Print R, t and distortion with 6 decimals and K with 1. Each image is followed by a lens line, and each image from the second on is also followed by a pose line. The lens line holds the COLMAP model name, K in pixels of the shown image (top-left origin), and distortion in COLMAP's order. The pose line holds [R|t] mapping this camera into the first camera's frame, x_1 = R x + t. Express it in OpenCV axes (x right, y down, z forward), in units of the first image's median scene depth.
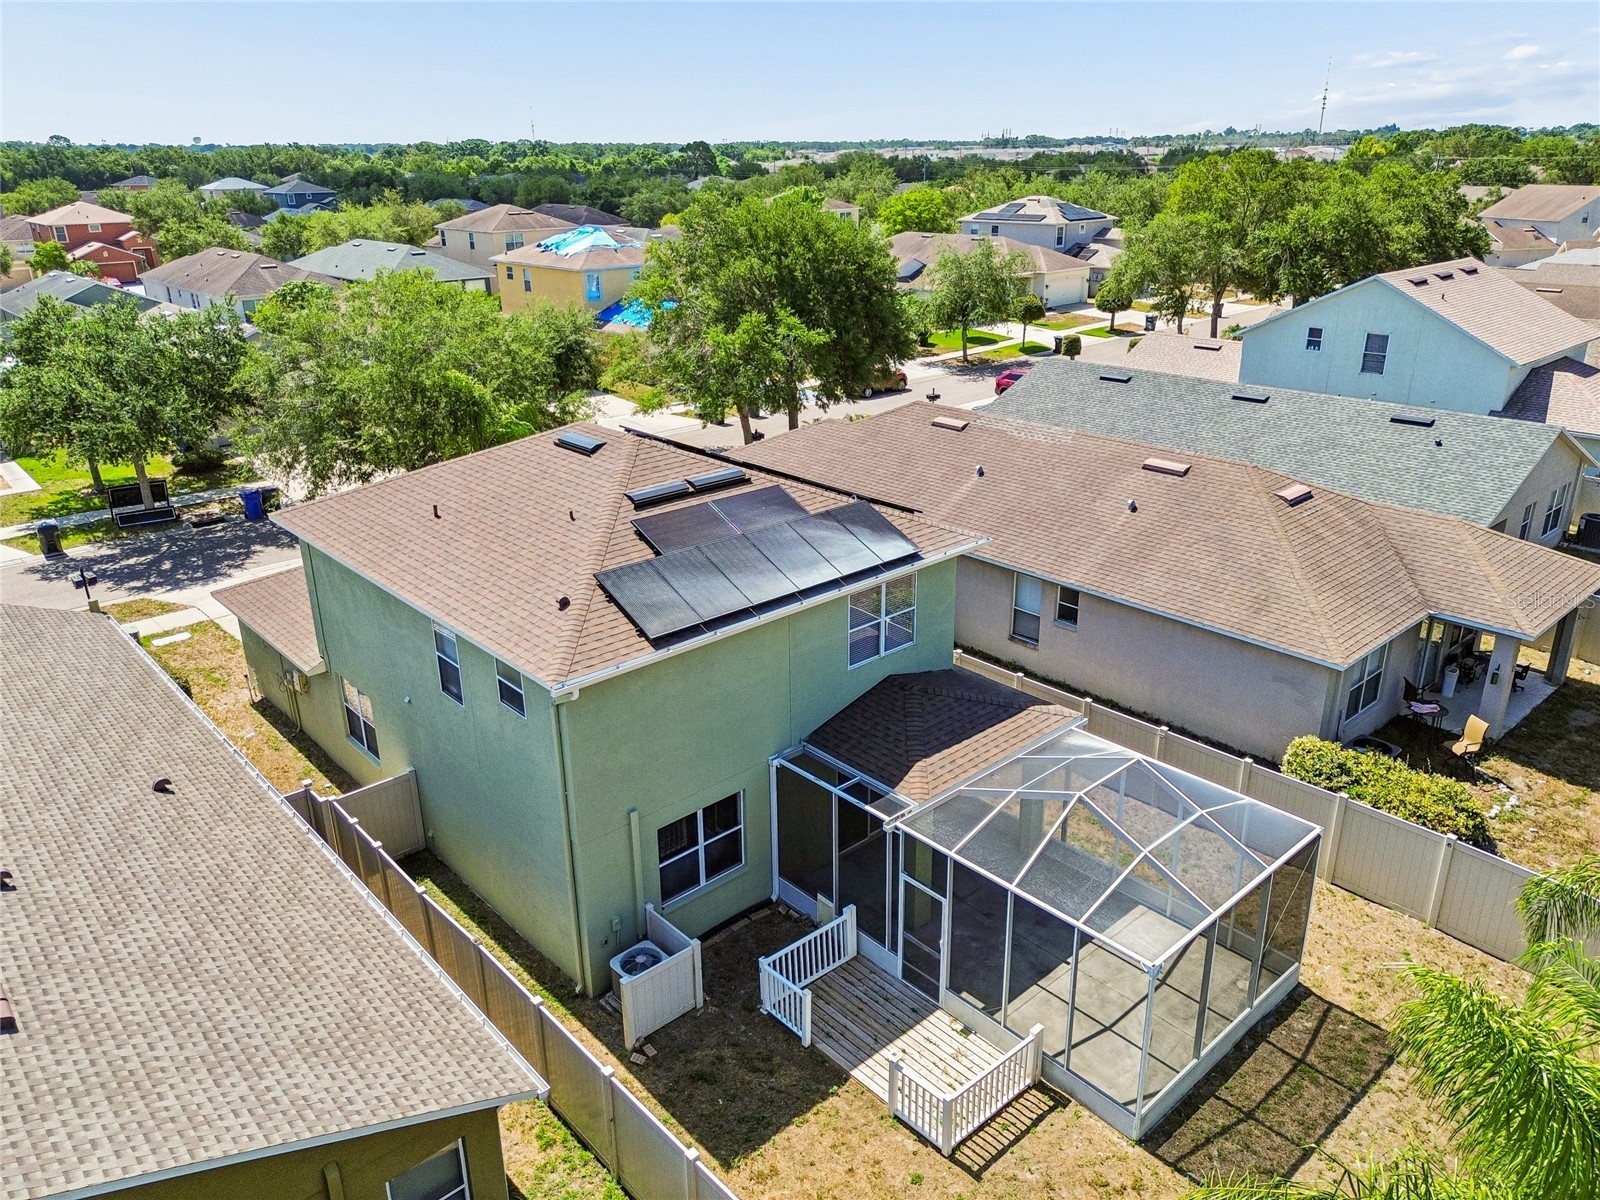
lens RADIAL K [[1126.9, 0, 809.7], [0, 1126.9, 606.0], [0, 0, 1]] dist [0.058372, -0.047922]
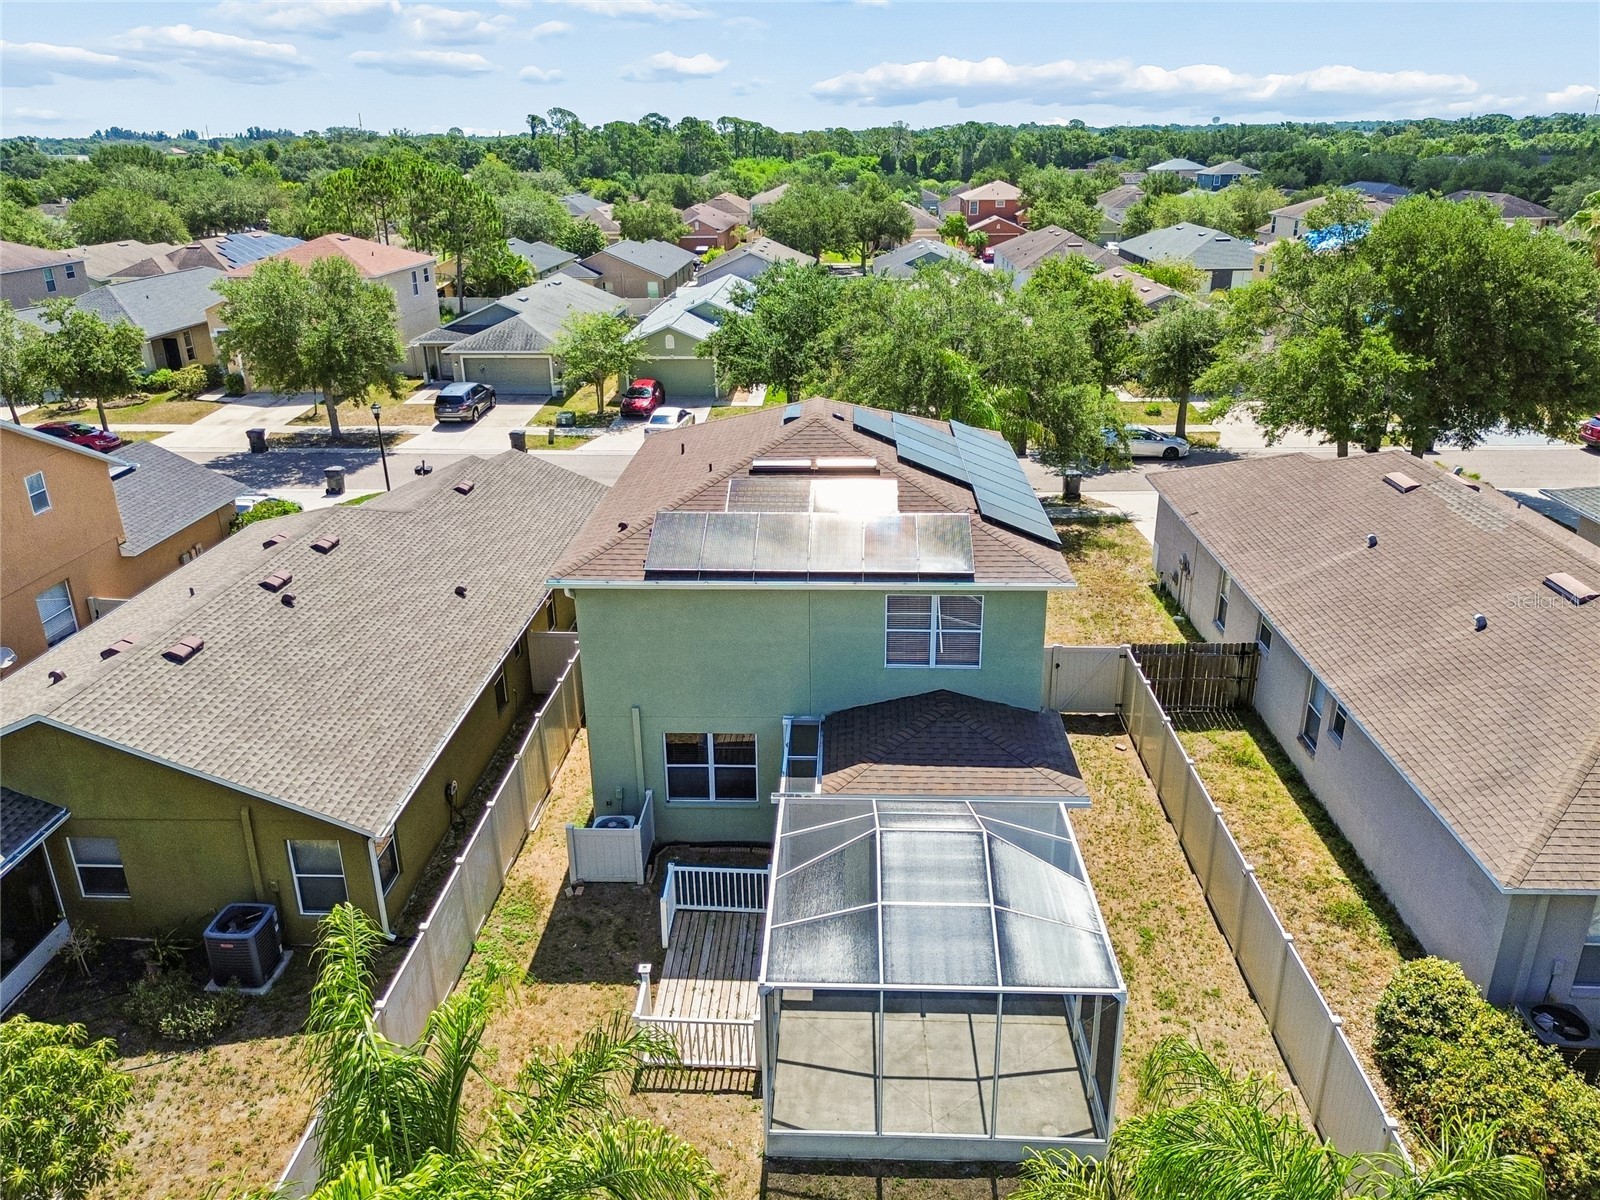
lens RADIAL K [[1149.8, 0, 801.6], [0, 1149.8, 590.4], [0, 0, 1]] dist [0.039632, -0.026468]
pose [[0.712038, 0.259994, -0.652230, 0.485371], [-0.260651, 0.960416, 0.098293, -0.070250], [0.651969, 0.100016, 0.751621, 0.111827]]
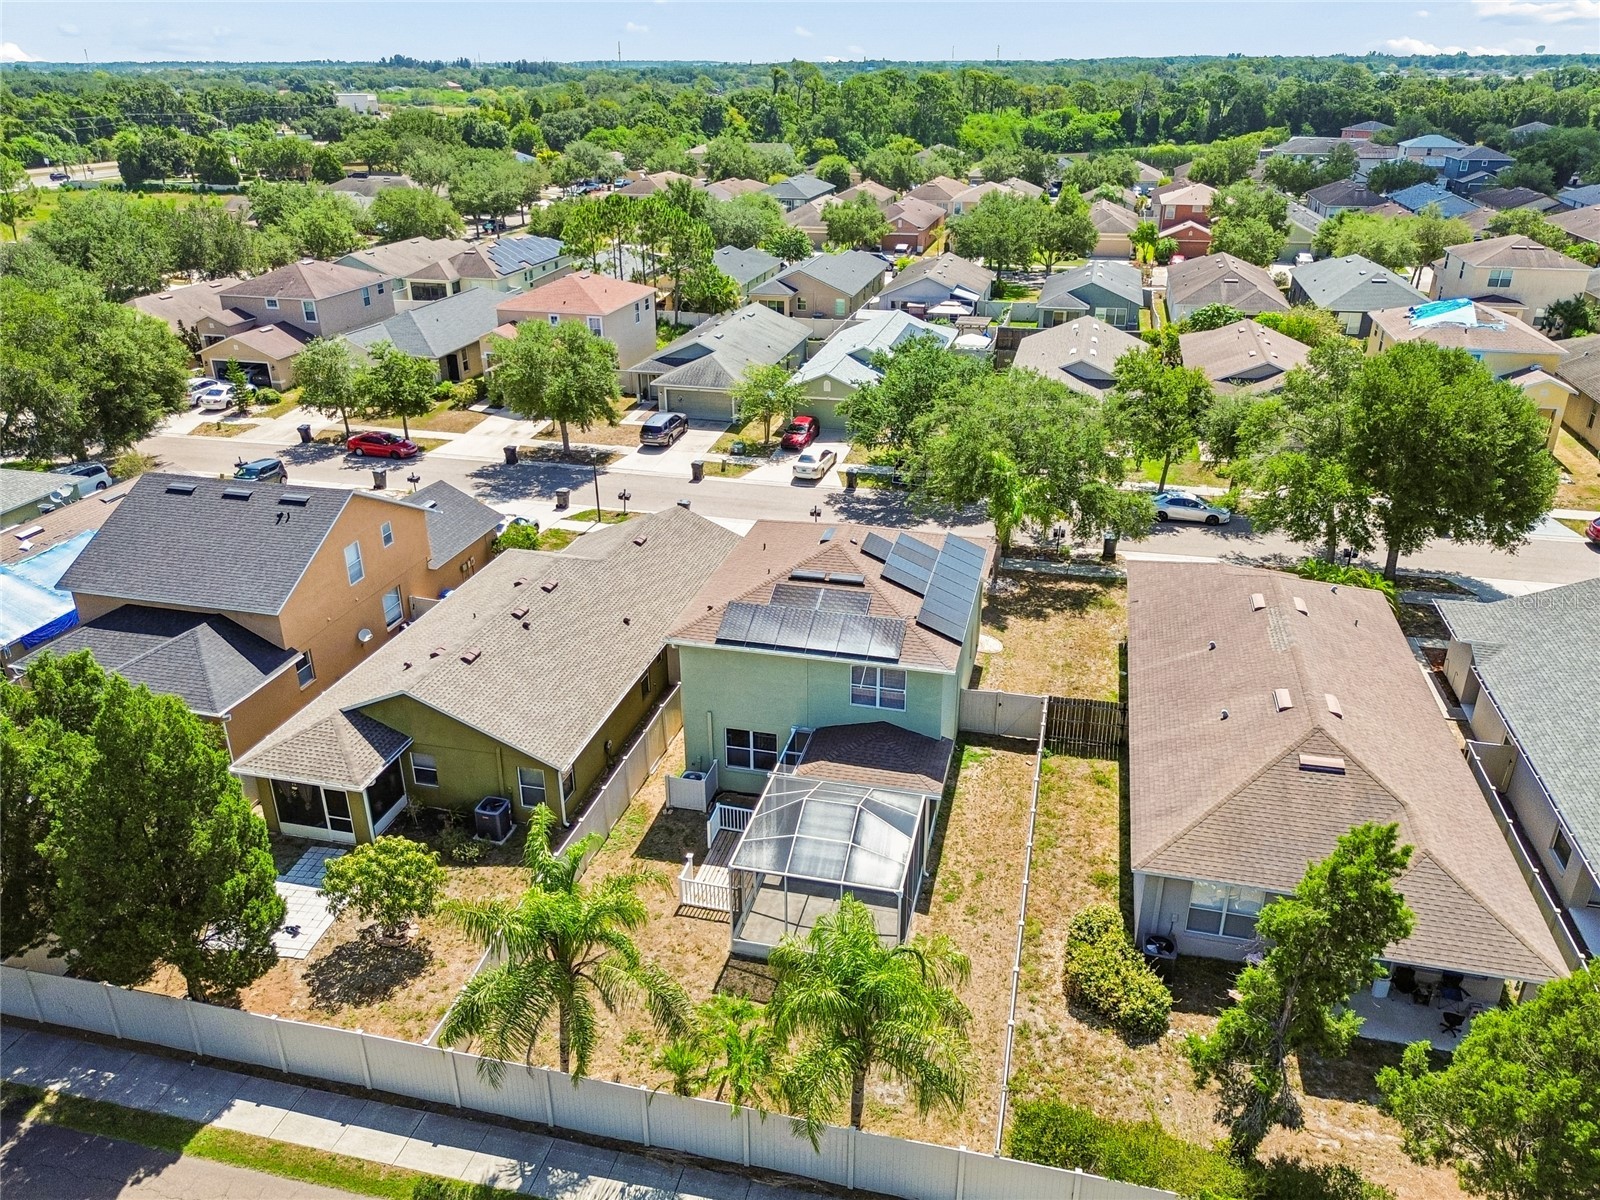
lens RADIAL K [[1156.2, 0, 807.5], [0, 1156.2, 595.6], [0, 0, 1]] dist [0.059885, -0.048725]
pose [[0.563242, 0.350401, -0.748316, 0.968973], [-0.314038, 0.928453, 0.198380, -0.330286], [0.764289, 0.123264, 0.632983, -0.167268]]
